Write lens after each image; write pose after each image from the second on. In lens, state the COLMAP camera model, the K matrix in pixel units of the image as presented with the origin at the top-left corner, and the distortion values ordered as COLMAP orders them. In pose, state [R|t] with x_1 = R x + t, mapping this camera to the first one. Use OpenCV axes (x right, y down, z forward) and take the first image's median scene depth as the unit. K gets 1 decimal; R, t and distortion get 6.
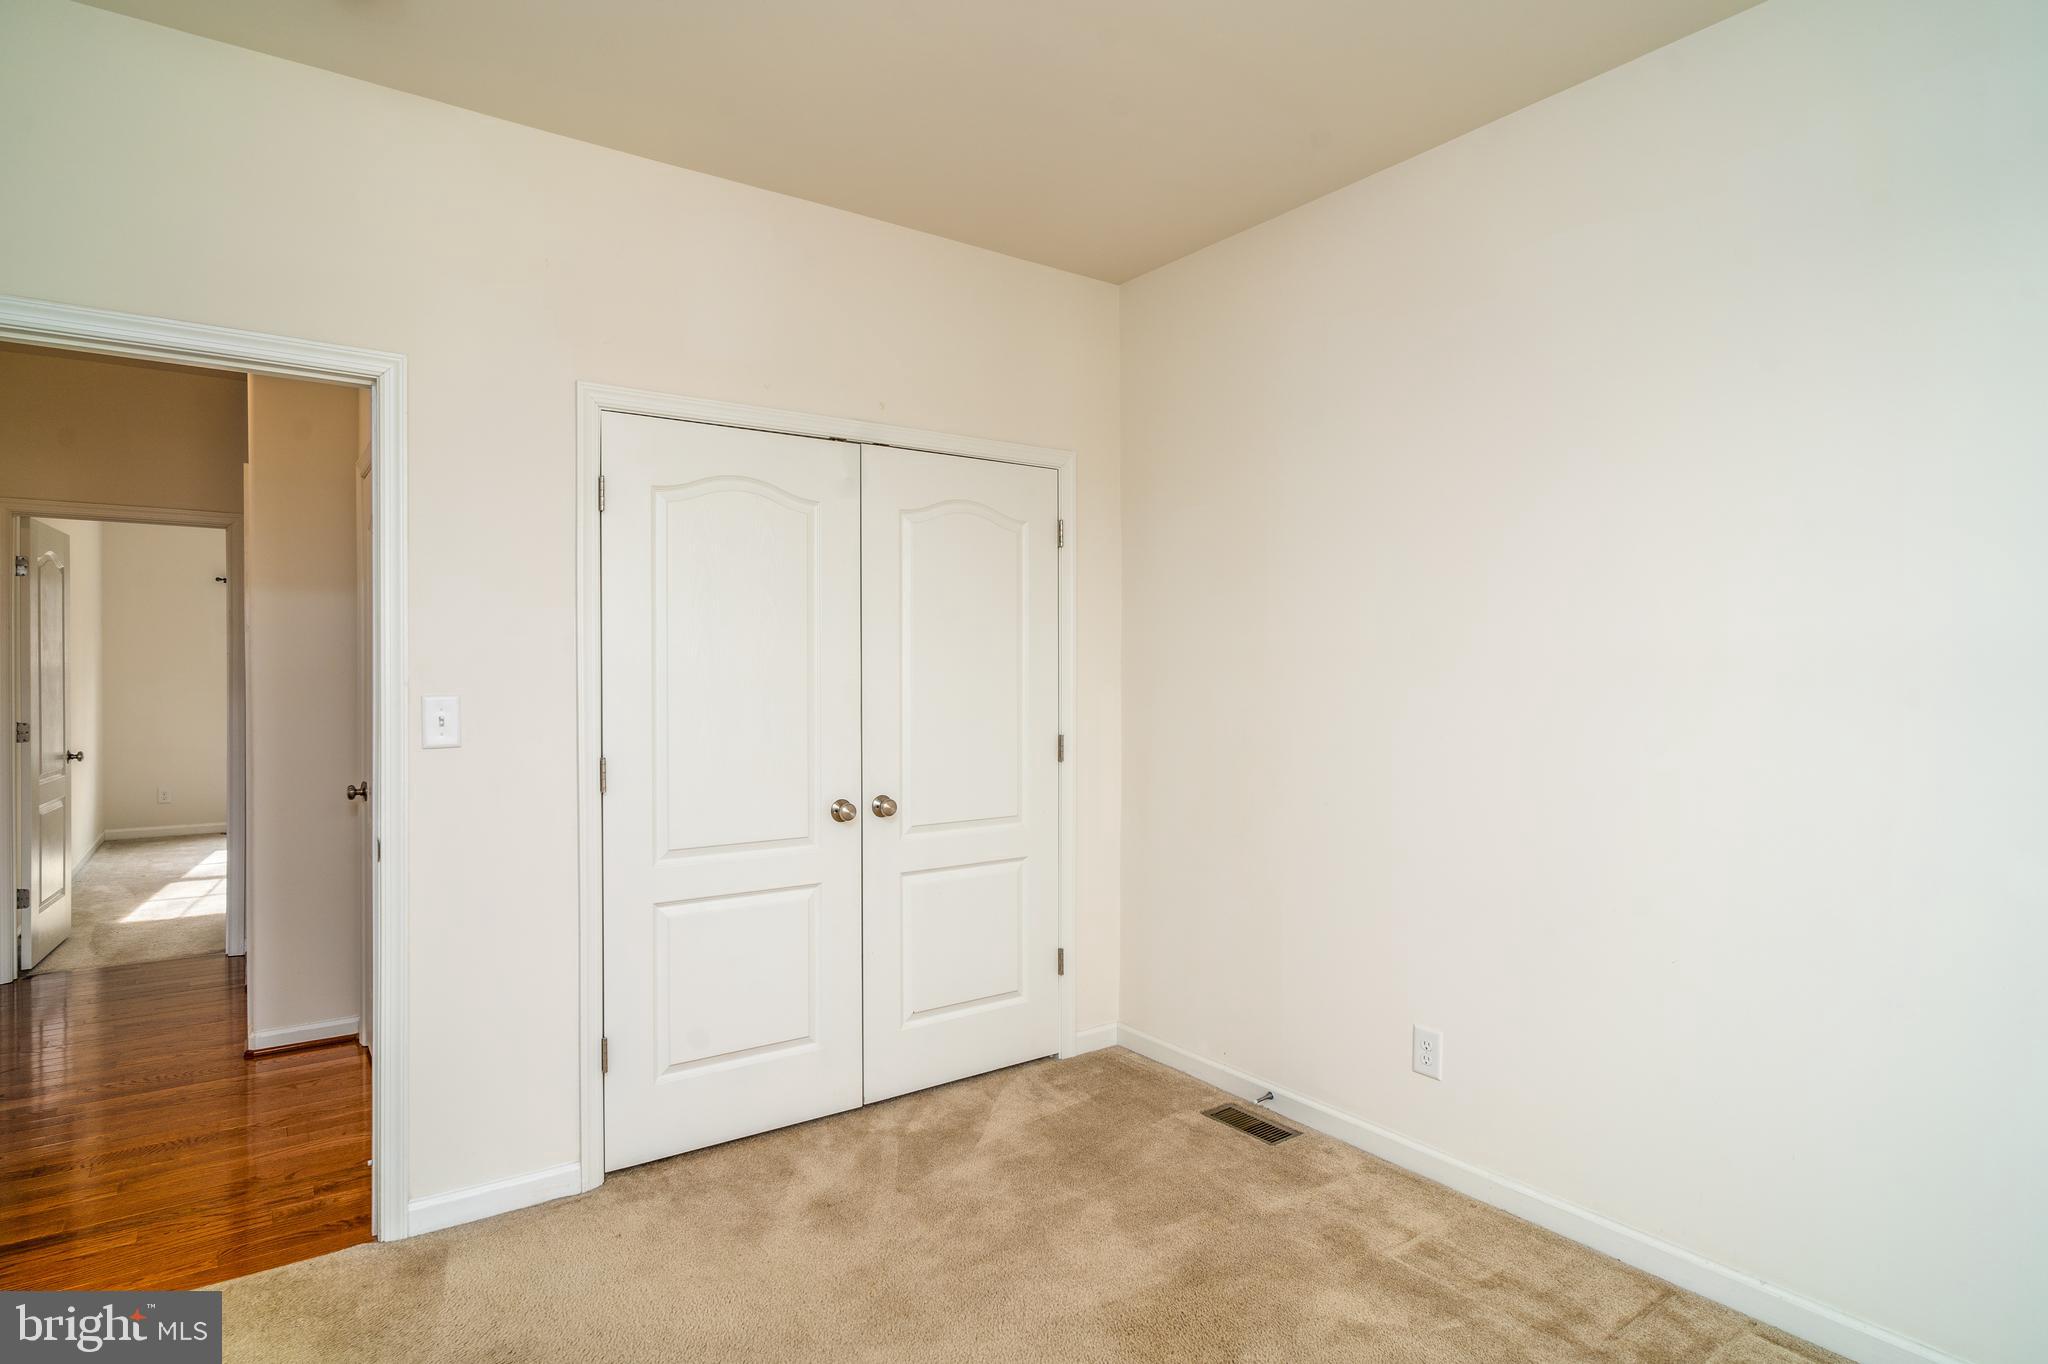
lens RADIAL K [[1082.0, 0, 1025.9], [0, 1082.0, 682.4], [0, 0, 1]] dist [0.000018, -0.001568]
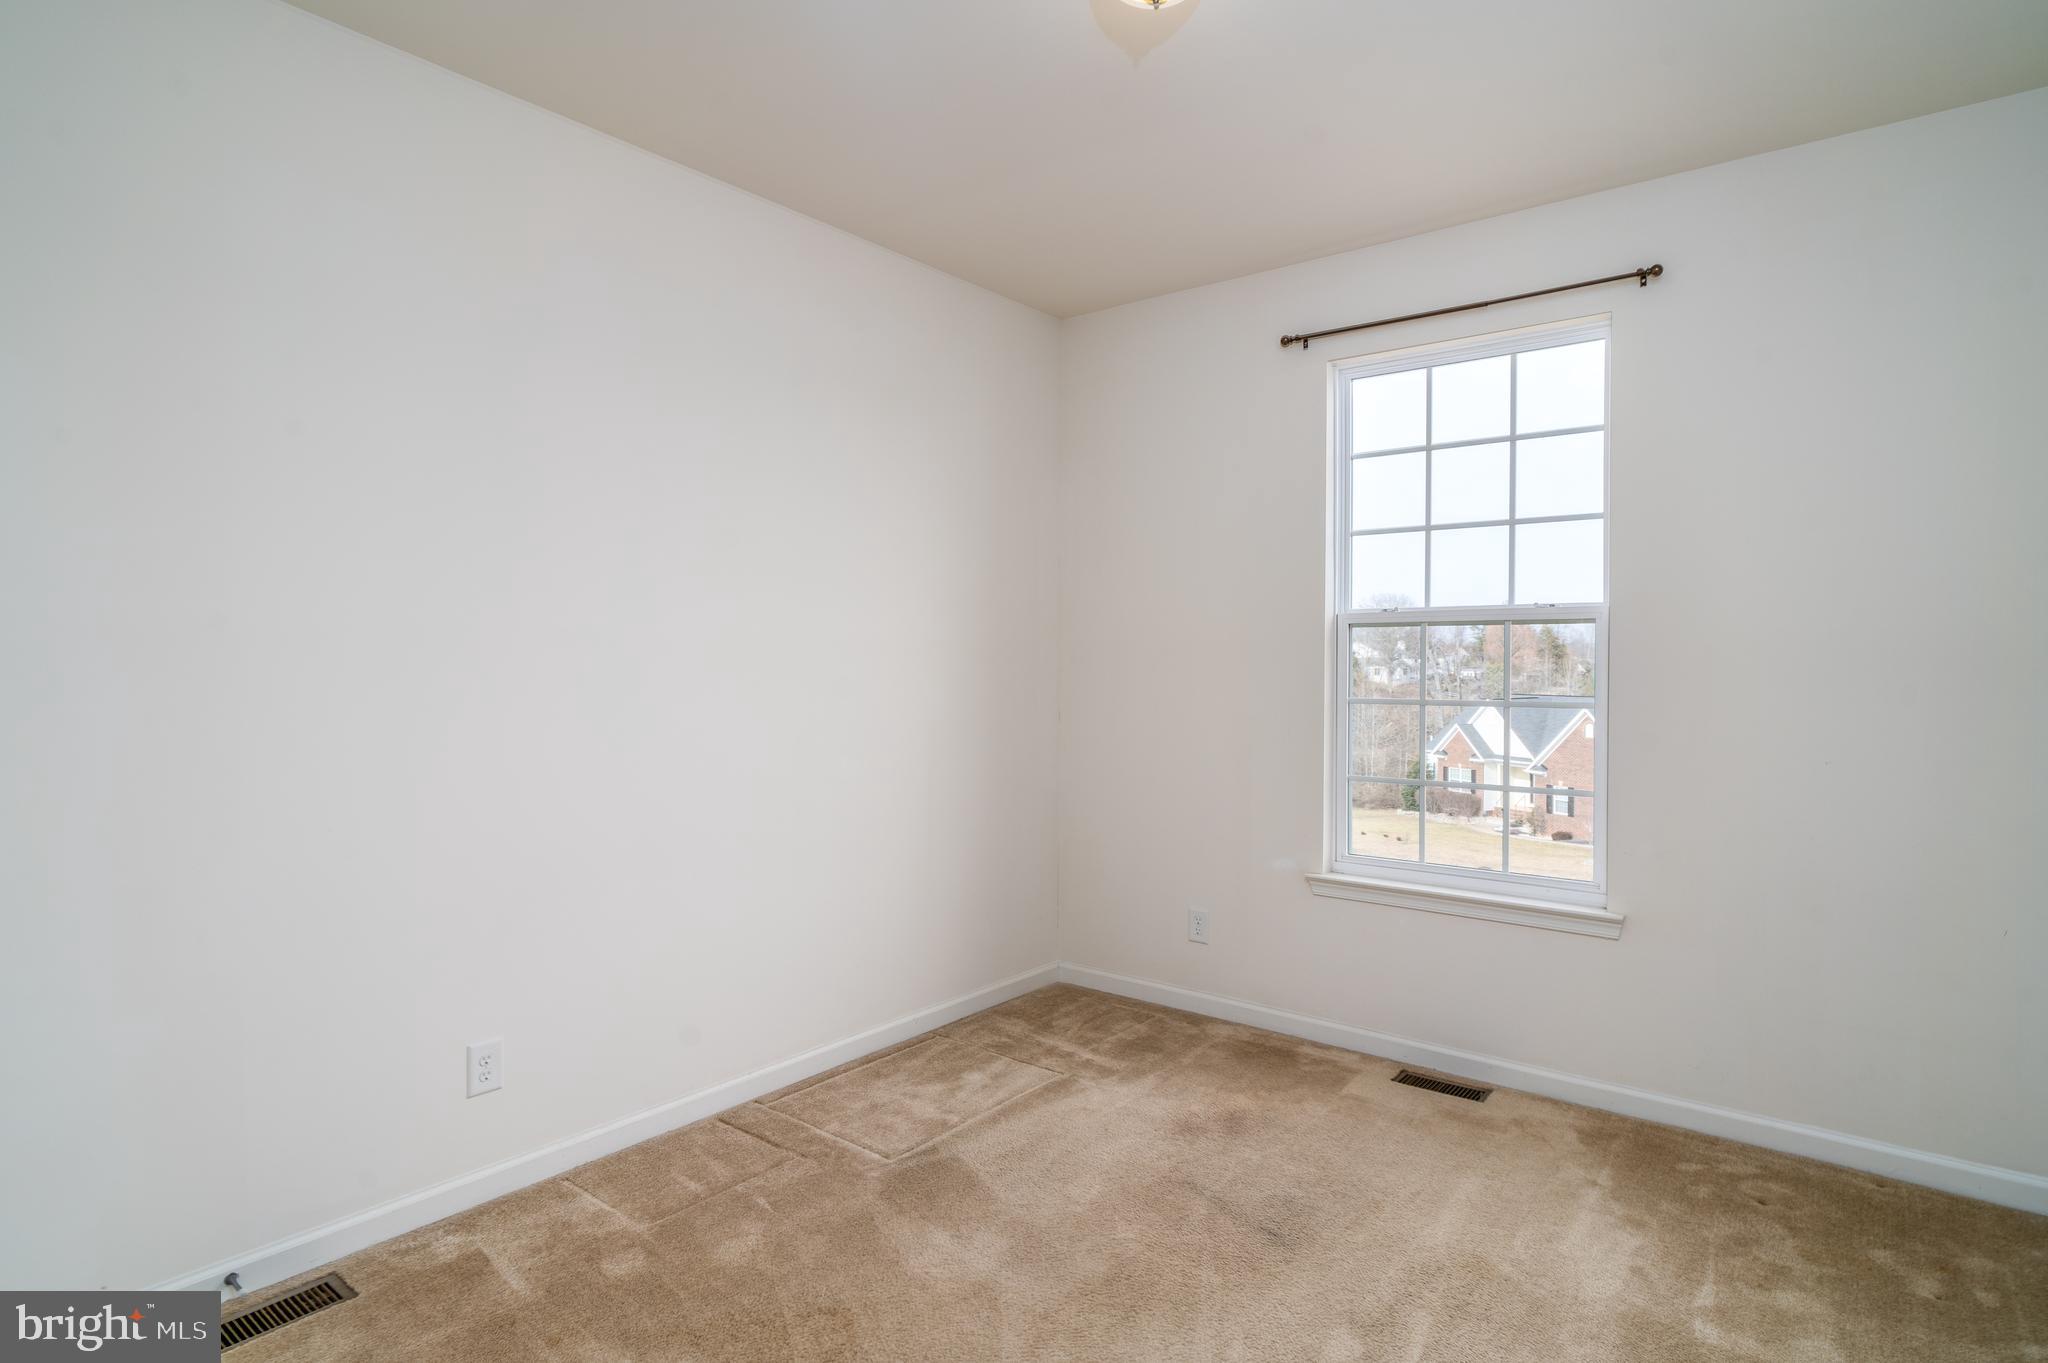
lens RADIAL K [[1091.7, 0, 1029.8], [0, 1091.7, 669.2], [0, 0, 1]] dist [0.002520, -0.000351]
pose [[-0.285102, -0.007089, 0.958471, -0.651185], [0.006243, 0.999938, 0.009252, -0.003375], [-0.958477, 0.008622, -0.285040, 0.814129]]
